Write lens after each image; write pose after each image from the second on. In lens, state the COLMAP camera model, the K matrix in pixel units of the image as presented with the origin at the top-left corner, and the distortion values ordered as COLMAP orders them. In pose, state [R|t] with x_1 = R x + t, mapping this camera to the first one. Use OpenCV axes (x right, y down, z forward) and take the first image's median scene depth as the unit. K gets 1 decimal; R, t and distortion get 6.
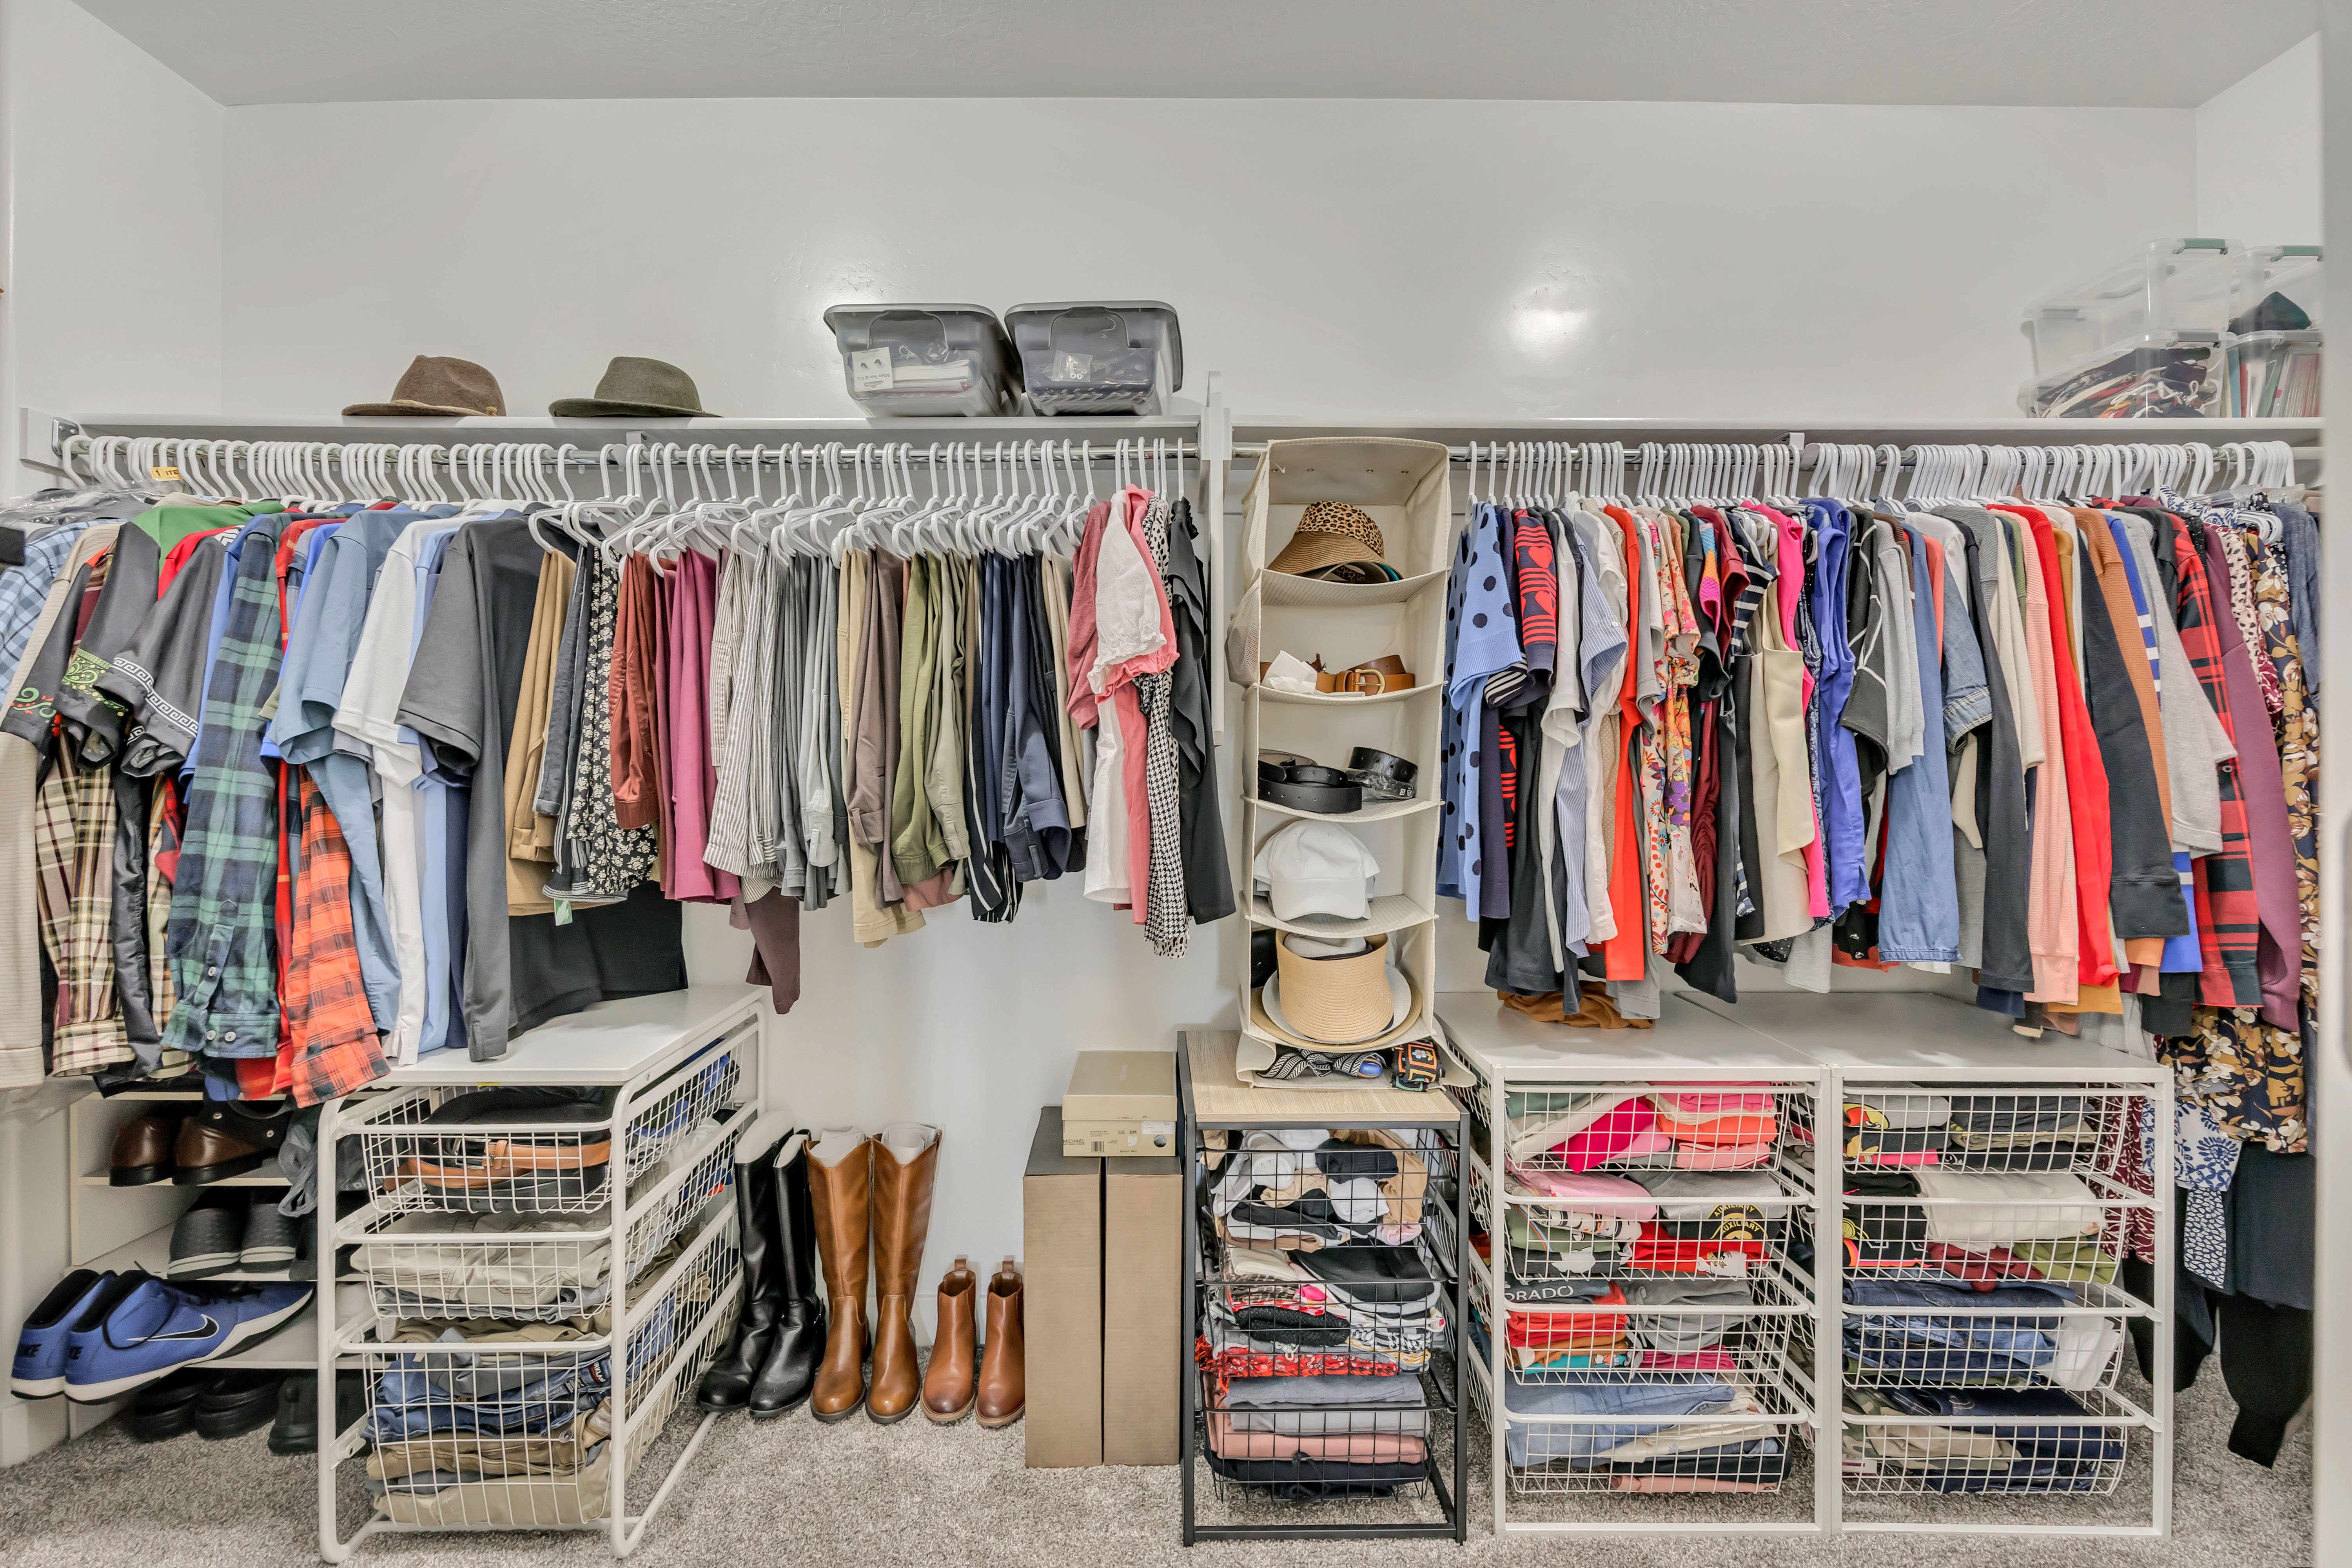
lens RADIAL K [[1058.2, 0, 1171.4], [0, 1058.2, 760.9], [0, 0, 1]] dist [-0.007656, -0.000141]
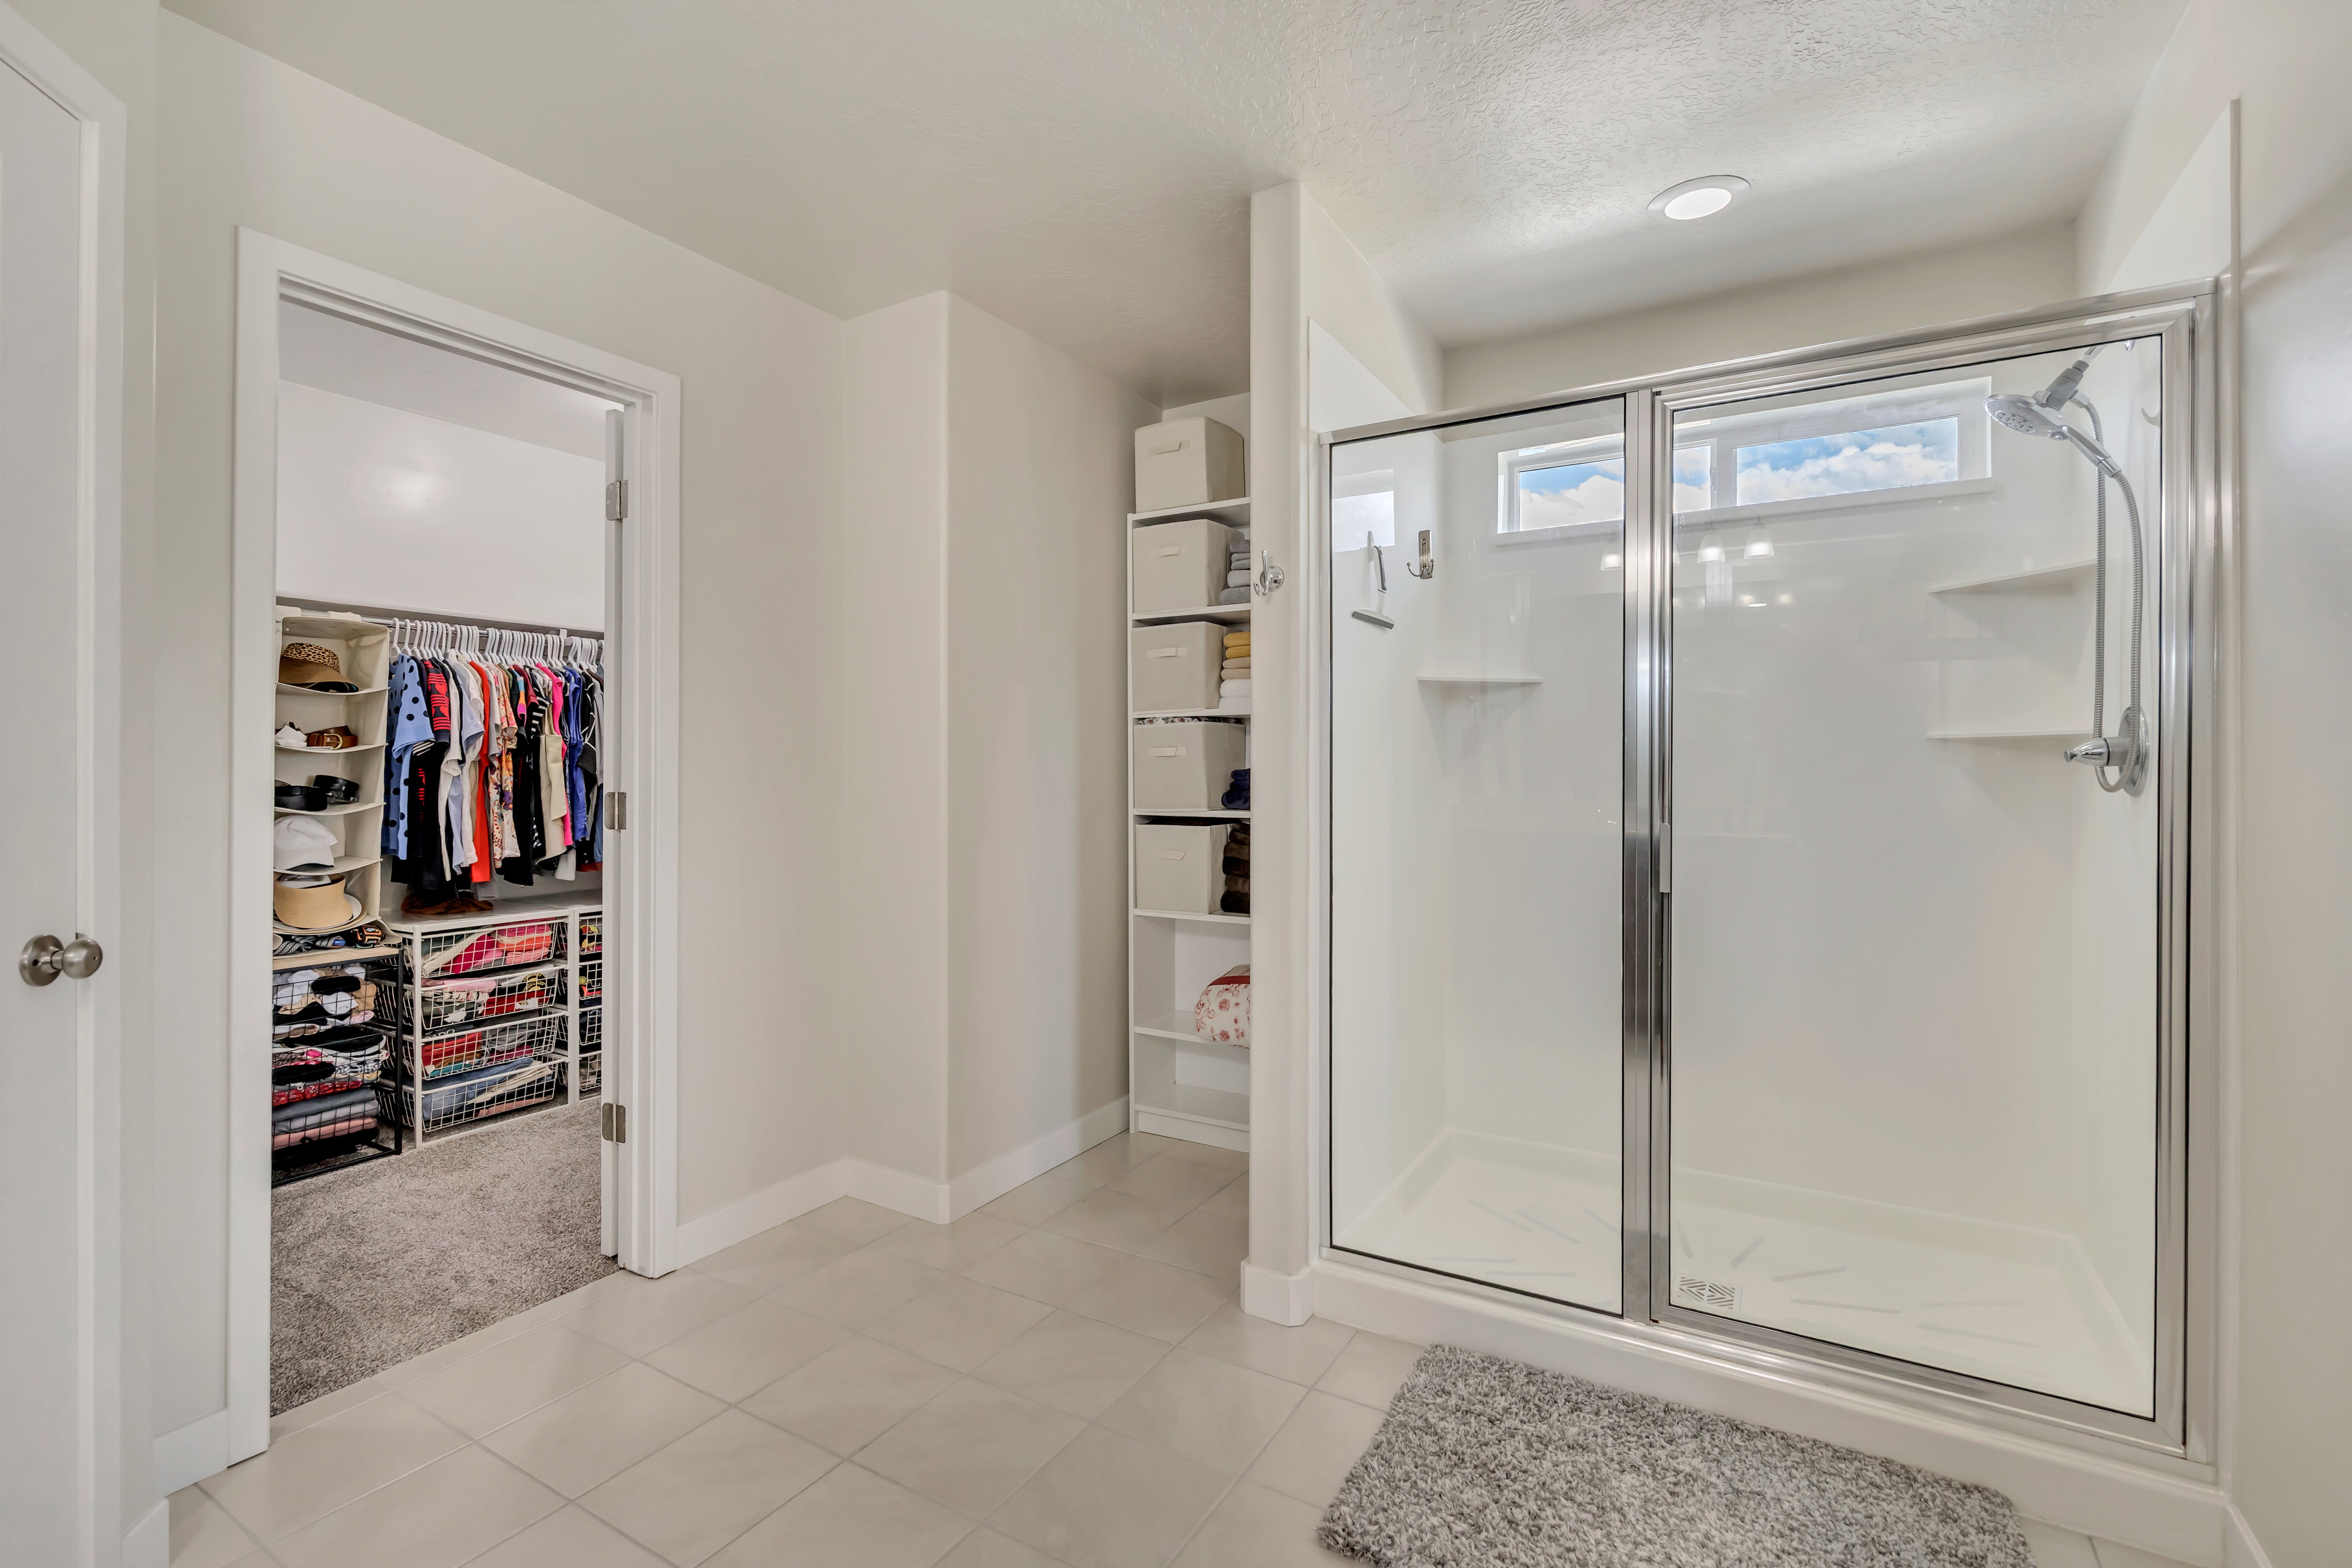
lens RADIAL K [[1058.2, 0, 1171.4], [0, 1058.2, 760.9], [0, 0, 1]] dist [-0.007656, -0.000141]
pose [[0.511662, 0.002321, 0.859183, -0.724710], [-0.002487, 0.999996, -0.001220, -0.044592], [-0.859183, -0.001513, 0.511666, -1.362019]]
